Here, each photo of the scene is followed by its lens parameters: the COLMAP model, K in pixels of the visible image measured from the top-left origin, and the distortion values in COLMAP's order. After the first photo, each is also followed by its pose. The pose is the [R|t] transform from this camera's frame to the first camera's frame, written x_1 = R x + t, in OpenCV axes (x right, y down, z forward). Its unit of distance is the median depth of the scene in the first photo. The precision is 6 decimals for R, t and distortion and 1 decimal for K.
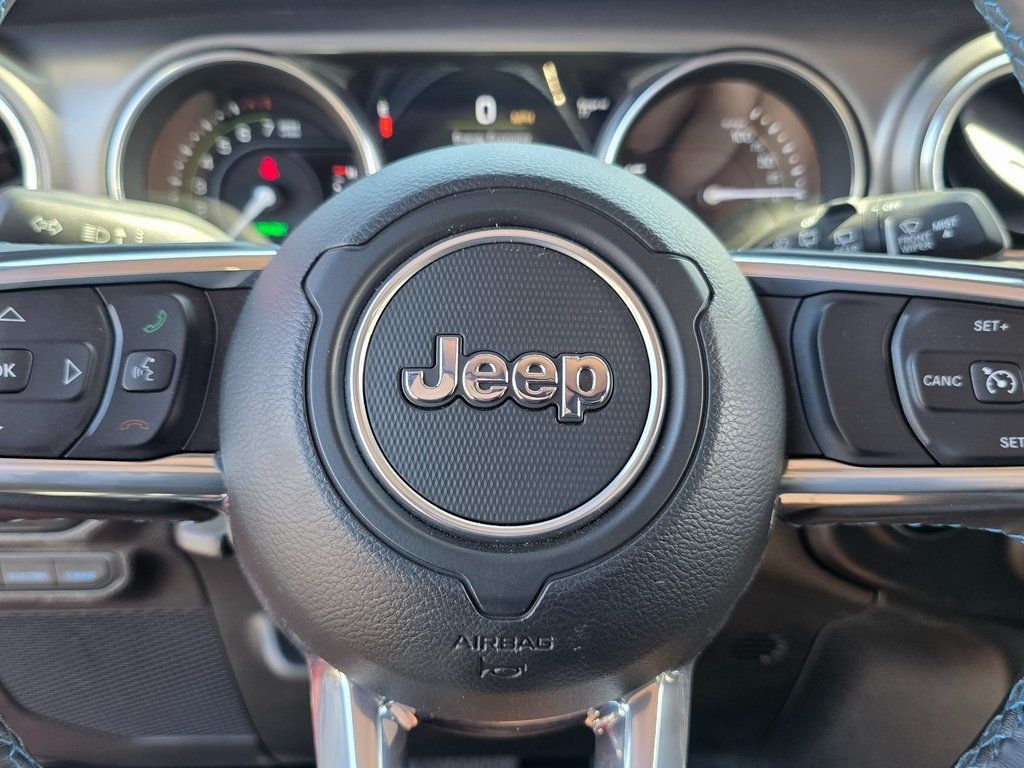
lens RADIAL K [[1015.2, 0, 510.9], [0, 1015.2, 400.1], [0, 0, 1]] dist [0.022372, 0.000000]
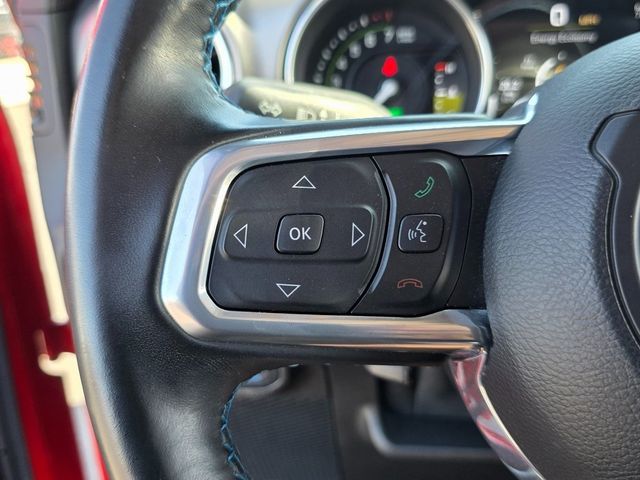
lens RADIAL K [[634.5, 0, 324.6], [0, 634.5, 239.5], [0, 0, 1]] dist [0.022372, 0.000000]
pose [[0.991181, 0.003802, -0.132458, -0.283593], [-0.002186, 0.999921, 0.012340, -0.023157], [0.132494, -0.011942, 0.991112, 0.246413]]
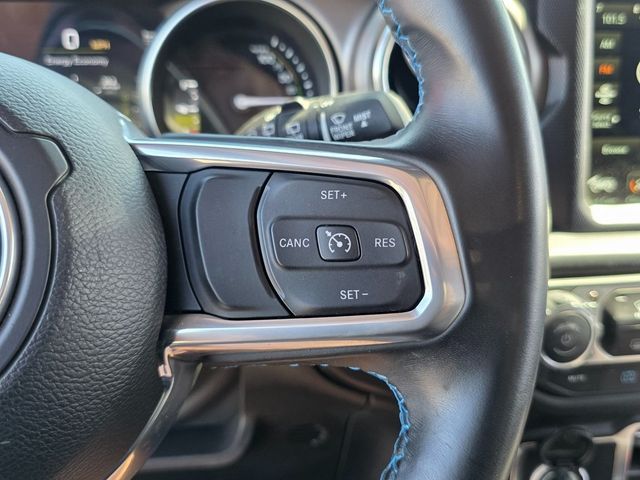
lens RADIAL K [[634.5, 0, 335.9], [0, 634.5, 243.3], [0, 0, 1]] dist [0.022372, 0.000000]
pose [[0.993896, -0.028927, 0.106457, 0.300086], [0.030044, 0.999509, -0.008905, -0.008250], [-0.106147, 0.012049, 0.994277, 0.214416]]
